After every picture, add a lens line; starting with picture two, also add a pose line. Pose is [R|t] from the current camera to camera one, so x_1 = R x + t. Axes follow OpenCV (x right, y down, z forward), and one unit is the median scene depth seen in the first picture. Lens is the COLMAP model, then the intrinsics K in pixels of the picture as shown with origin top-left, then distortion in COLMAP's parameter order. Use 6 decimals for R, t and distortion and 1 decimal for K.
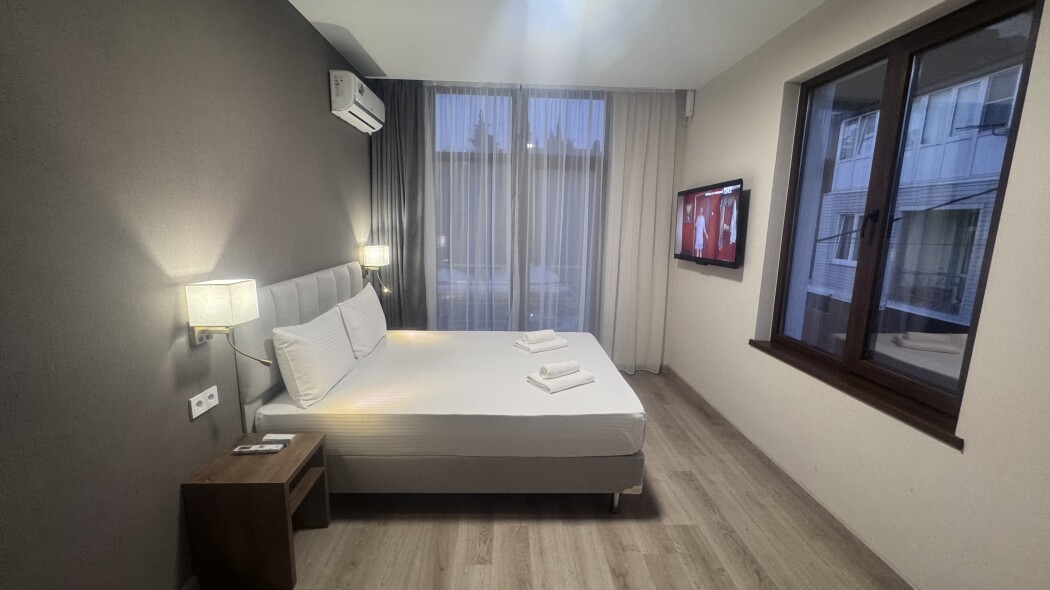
lens RADIAL K [[422.1, 0, 525.0], [0, 422.1, 295.0], [0, 0, 1]] dist [0.002694, 0.000435]
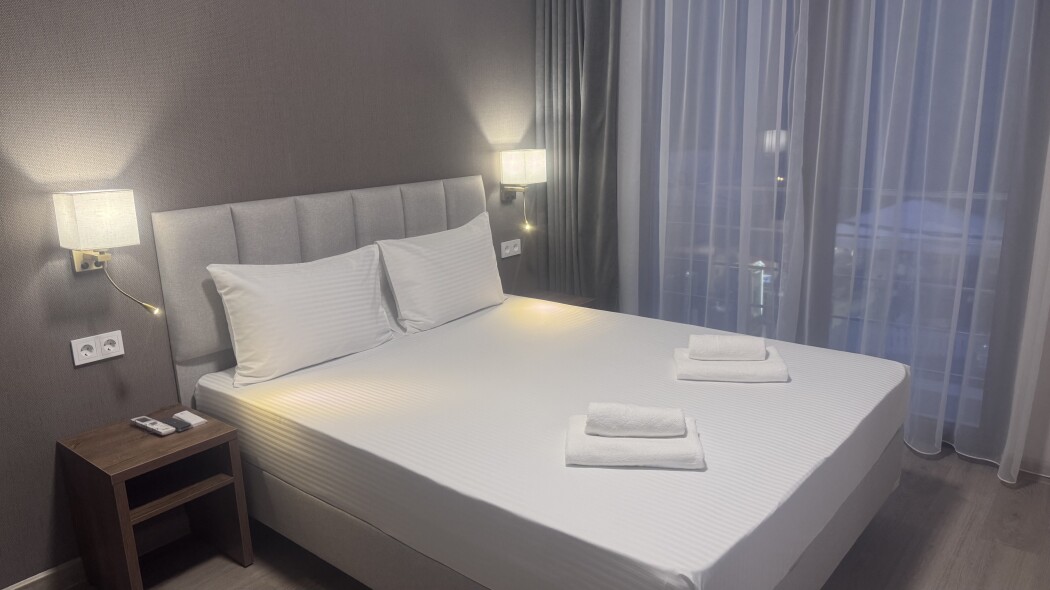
lens RADIAL K [[749.9, 0, 525.0], [0, 749.9, 295.0], [0, 0, 1]] dist [0.035467, -0.000686]
pose [[0.745216, 0.118462, -0.656216, 0.609065], [-0.074983, 0.992739, 0.094060, -0.027066], [0.662594, -0.020890, 0.748688, 0.406553]]
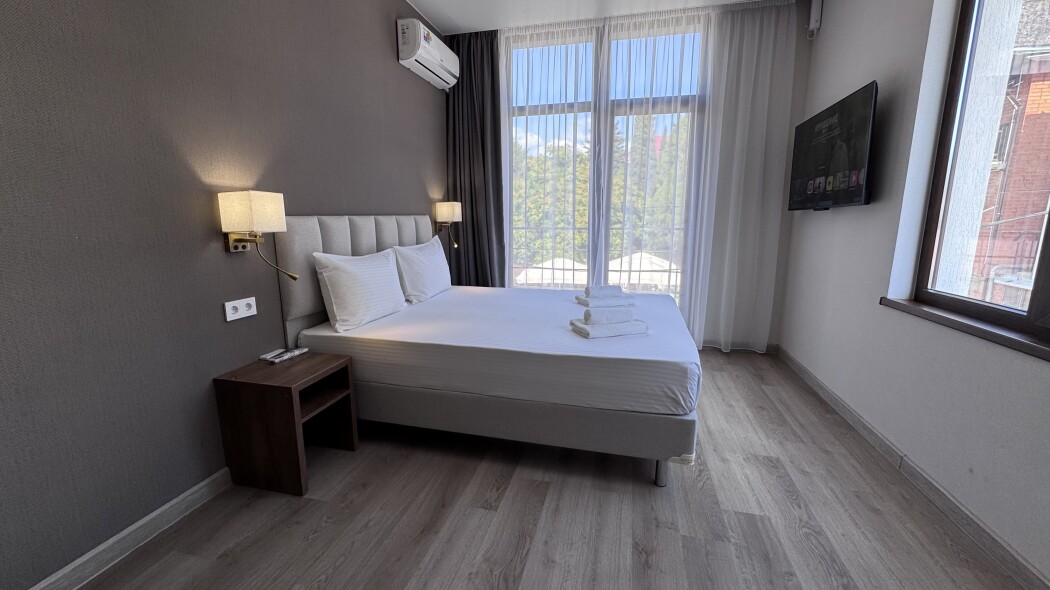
lens RADIAL K [[422.1, 0, 525.0], [0, 422.1, 295.0], [0, 0, 1]] dist [0.002694, 0.000435]
pose [[0.958274, 0.031287, -0.284135, 0.198752], [-0.029909, 0.999510, 0.009188, 0.156824], [0.284283, -0.000306, 0.958740, 0.149183]]
